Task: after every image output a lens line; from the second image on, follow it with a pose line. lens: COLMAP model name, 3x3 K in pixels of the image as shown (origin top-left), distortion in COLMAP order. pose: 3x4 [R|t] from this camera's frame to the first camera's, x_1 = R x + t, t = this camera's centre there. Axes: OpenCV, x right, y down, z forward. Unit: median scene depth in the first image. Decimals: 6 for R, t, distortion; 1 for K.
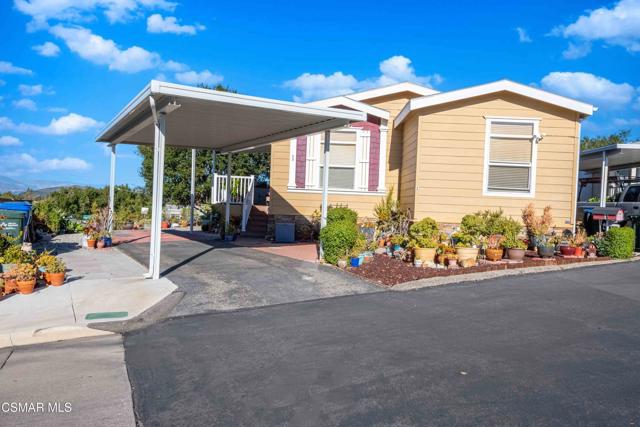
lens RADIAL K [[398.7, 0, 320.0], [0, 398.7, 213.5], [0, 0, 1]] dist [-0.002928, -0.002939]
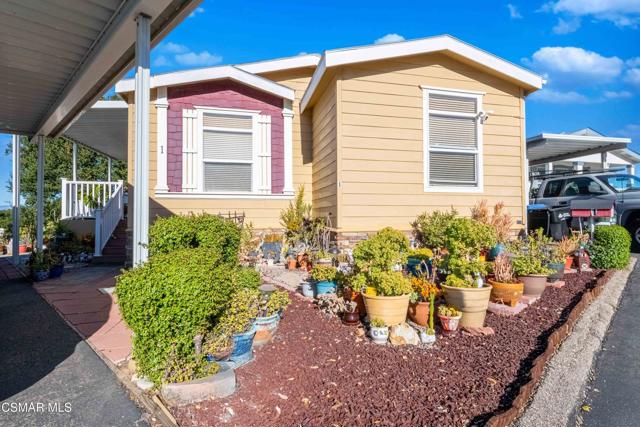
lens RADIAL K [[299.5, 0, 317.3], [0, 299.5, 213.4], [0, 0, 1]] dist [-0.001748, -0.000474]
pose [[0.968930, -0.042287, 0.243694, 0.065791], [0.048779, 0.998596, -0.020662, -0.002580], [-0.242478, 0.031907, 0.969632, 0.431708]]
